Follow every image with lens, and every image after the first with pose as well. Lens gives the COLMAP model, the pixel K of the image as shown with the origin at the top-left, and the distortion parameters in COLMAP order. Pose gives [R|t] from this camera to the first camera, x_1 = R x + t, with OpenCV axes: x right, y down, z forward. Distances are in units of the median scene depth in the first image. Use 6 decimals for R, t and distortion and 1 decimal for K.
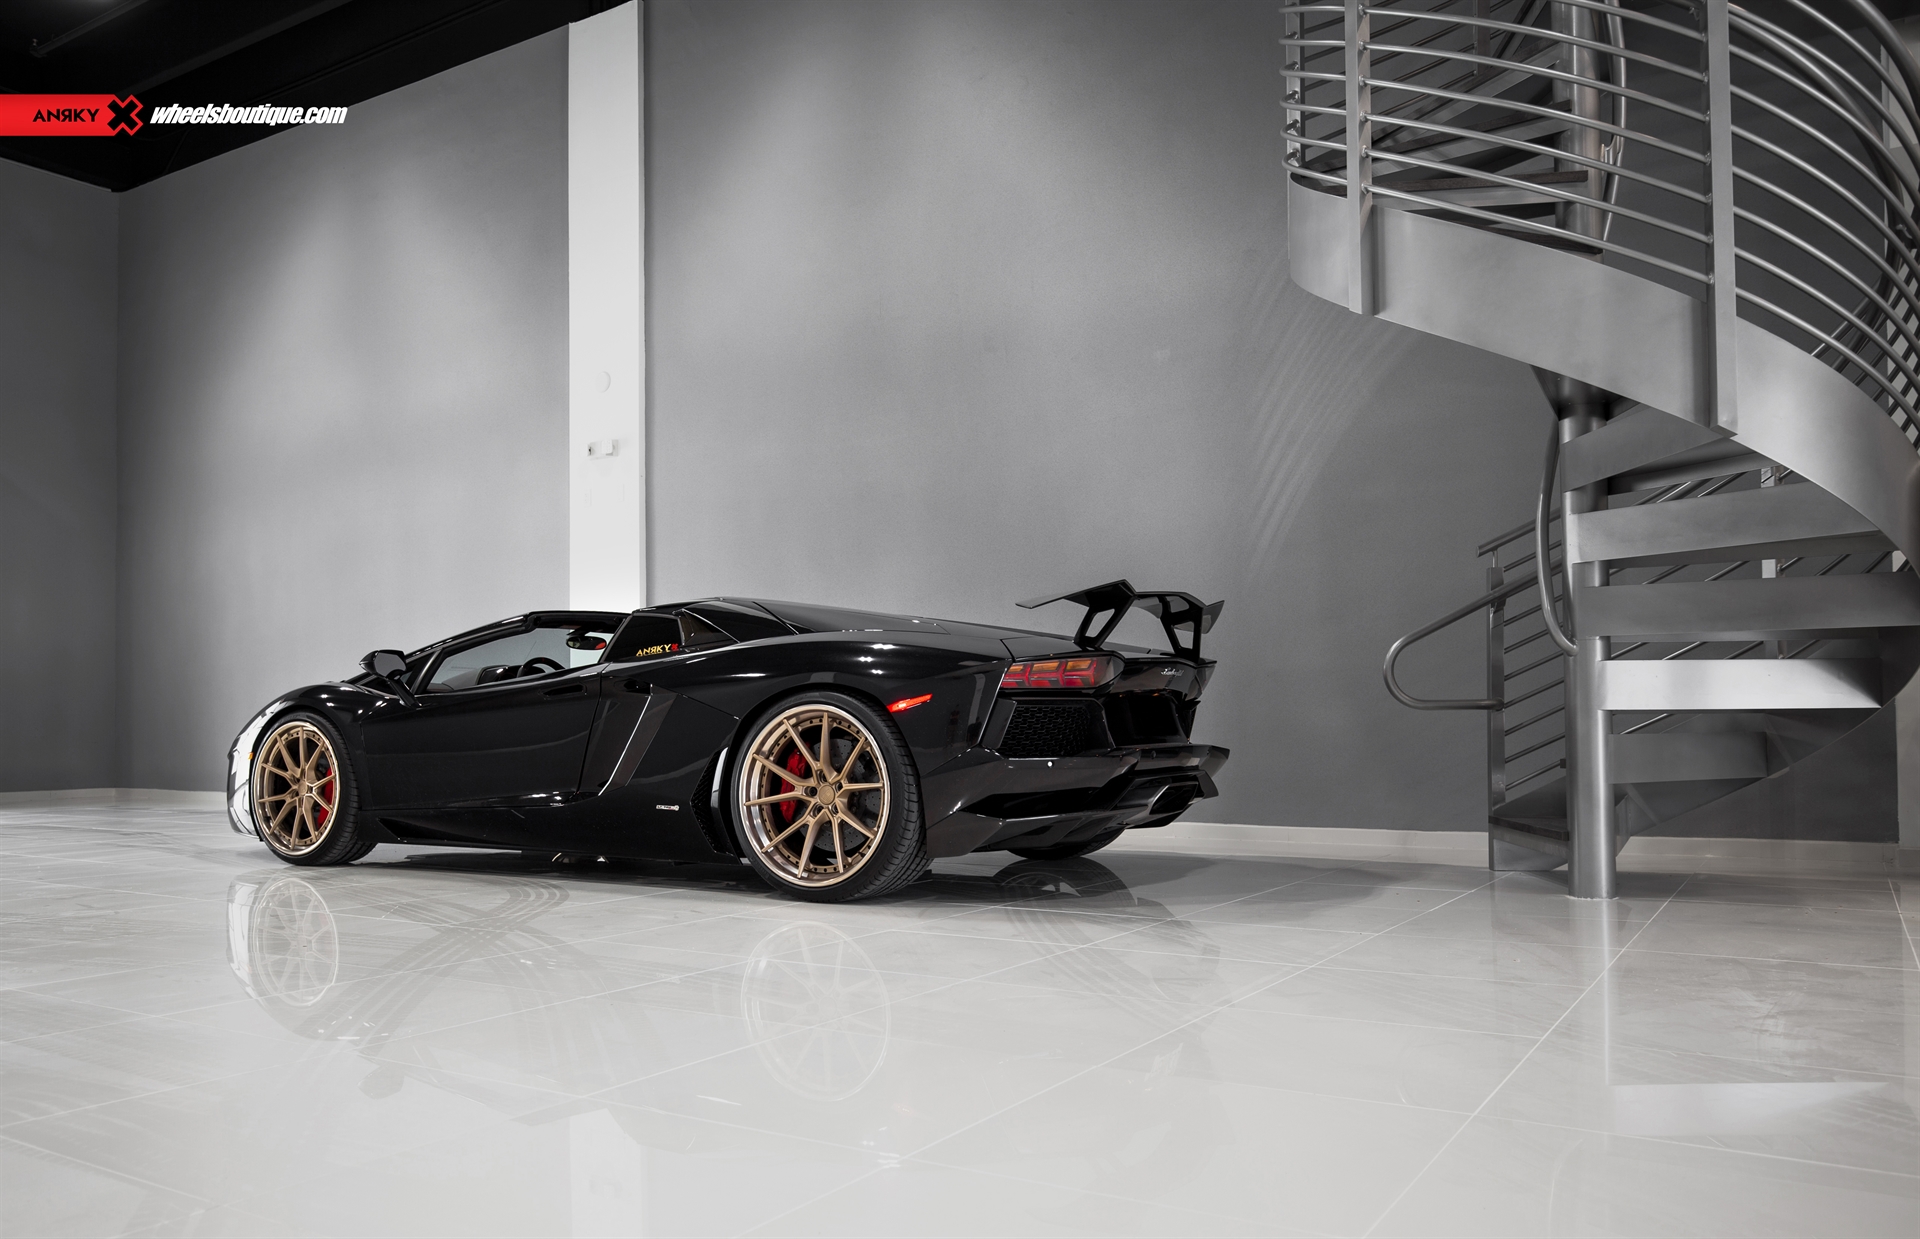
lens RADIAL K [[1419.1, 0, 911.2], [0, 1419.1, 688.1], [0, 0, 1]] dist [0.003533, 0.008089]
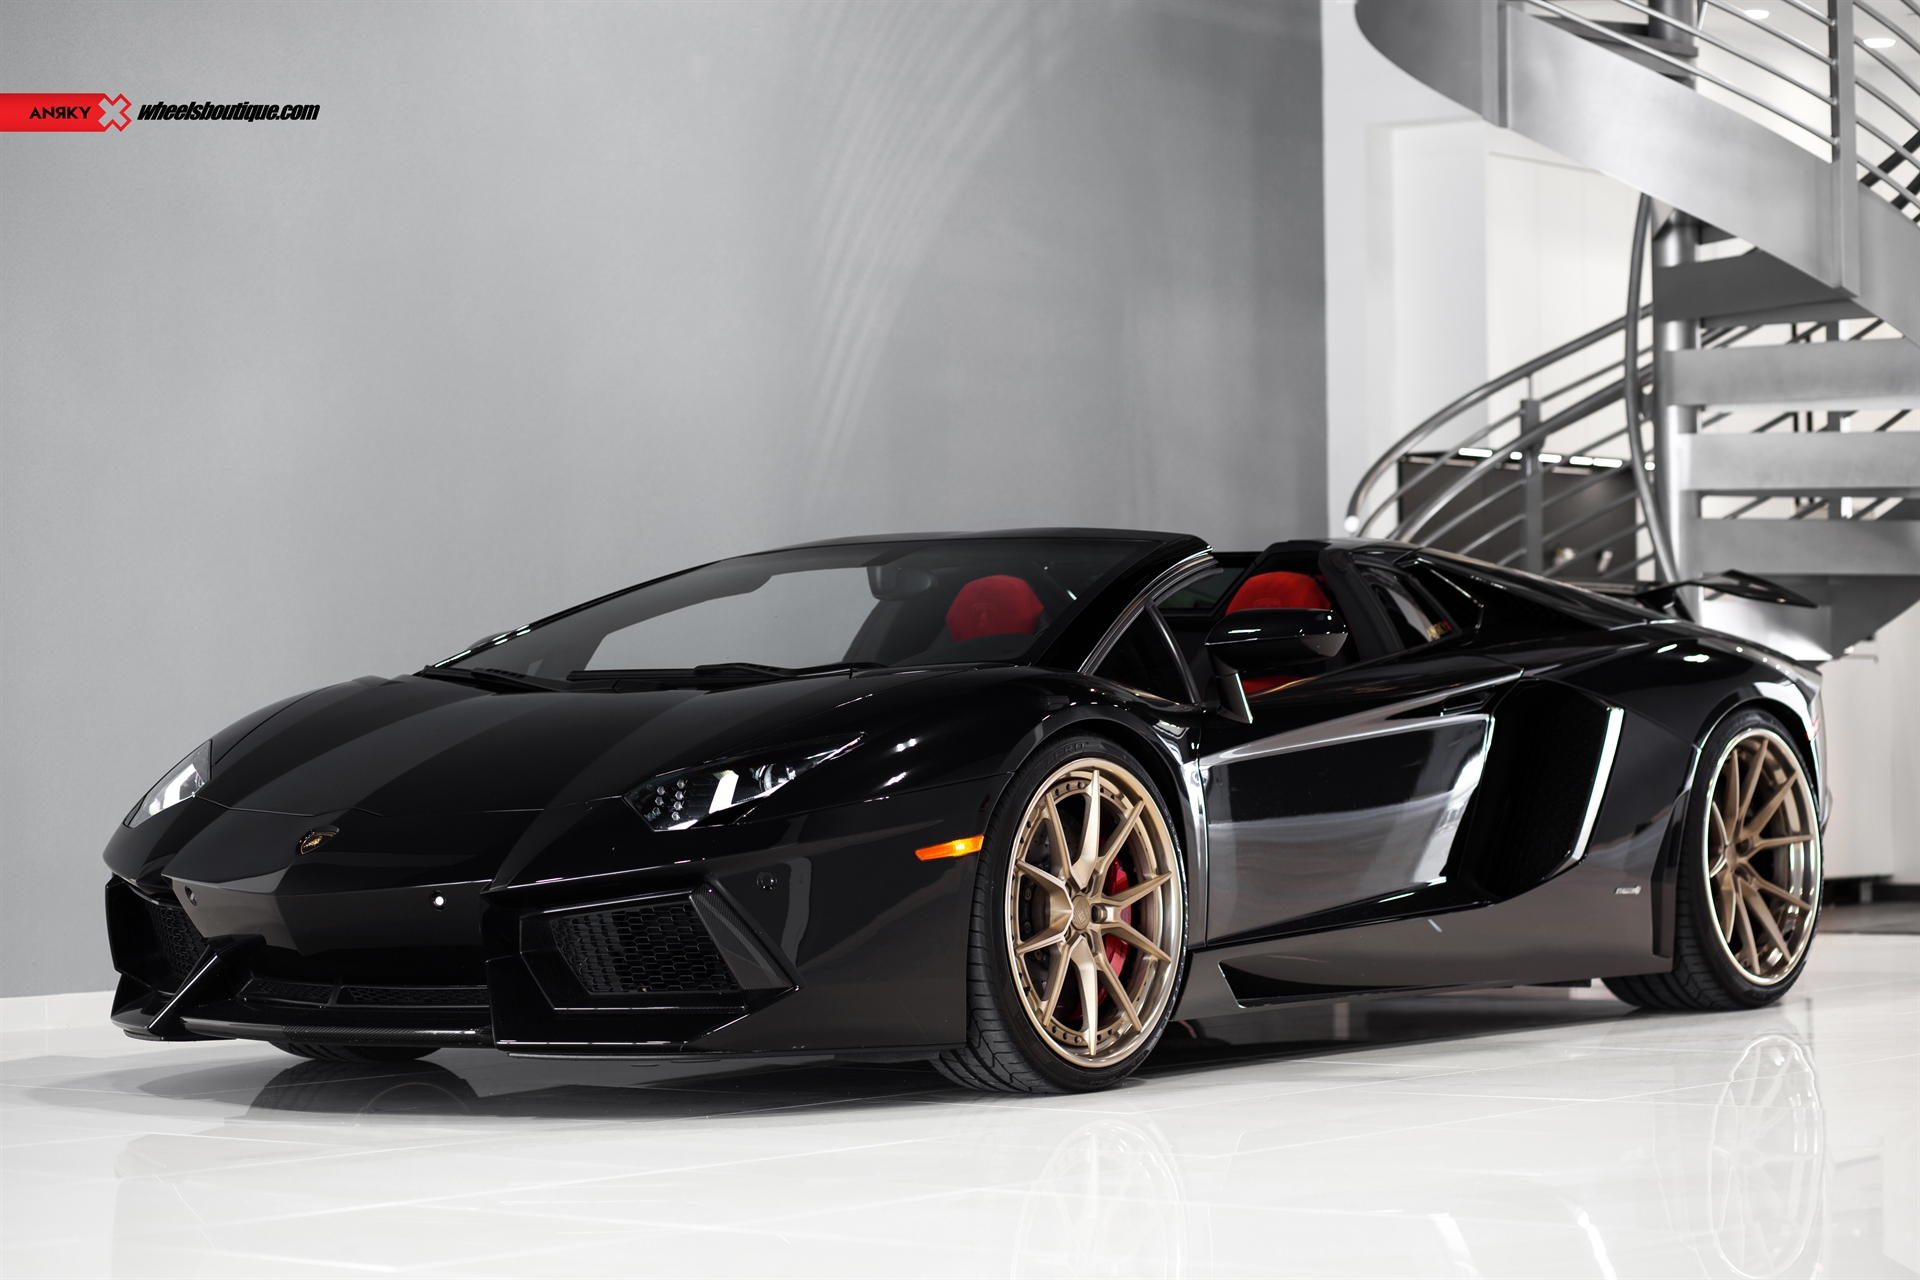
lens RADIAL K [[4518.8, 0, 960.0], [0, 4518.8, 640.0], [0, 0, 1]] dist [-0.052654, -0.336263]
pose [[0.072792, 0.026361, 0.996999, -1.953032], [-0.023227, 0.999424, -0.024729, 0.024987], [-0.997077, -0.021357, 0.073362, 1.028210]]
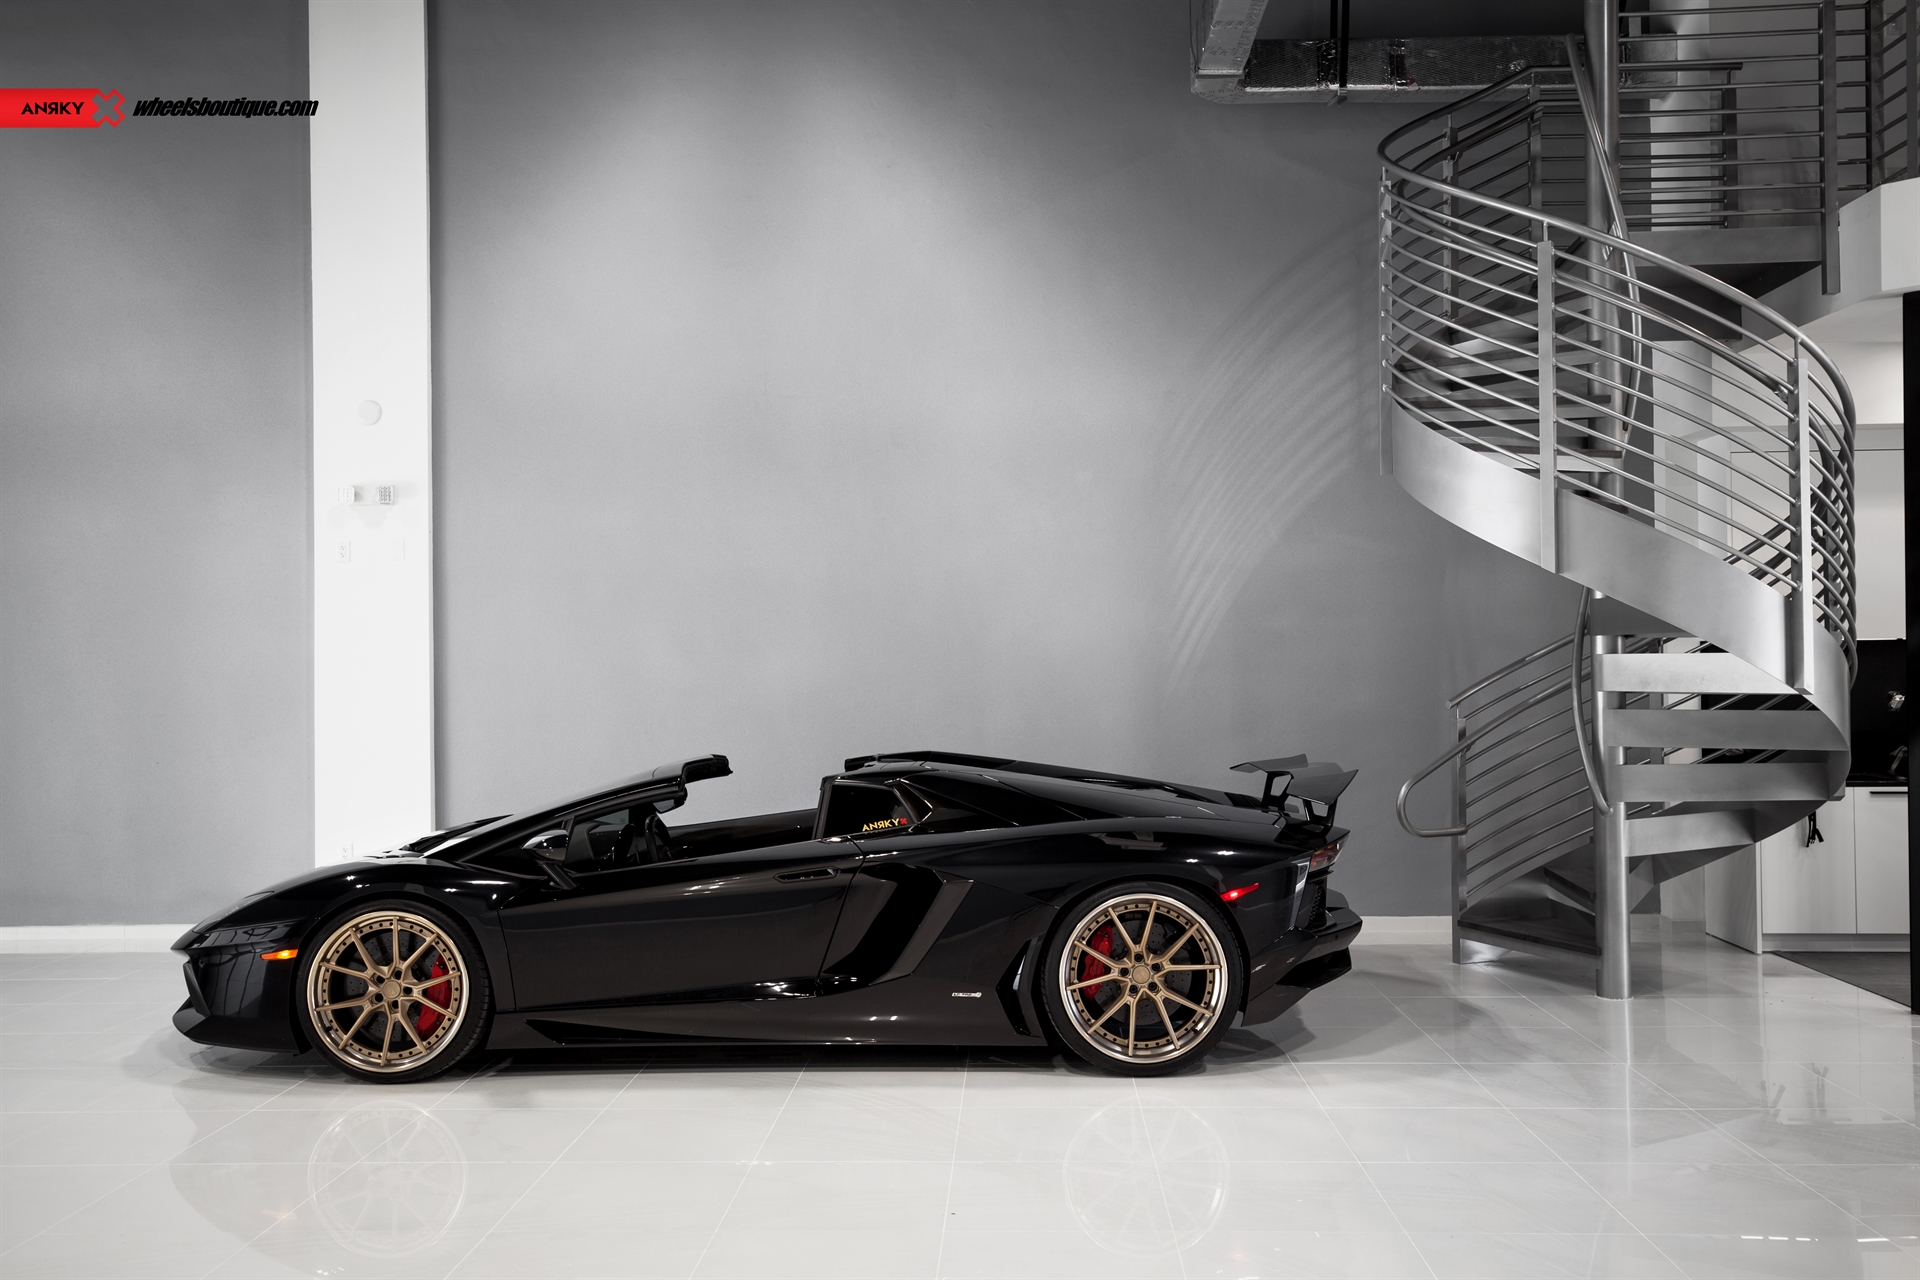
lens RADIAL K [[1628.0, 0, 960.0], [0, 1628.0, 640.0], [0, 0, 1]] dist [-0.003288, -0.003179]
pose [[0.853871, 0.004835, 0.520463, -0.703452], [-0.011349, 0.999892, 0.009330, -0.162053], [-0.520362, -0.013873, 0.853833, 0.014240]]
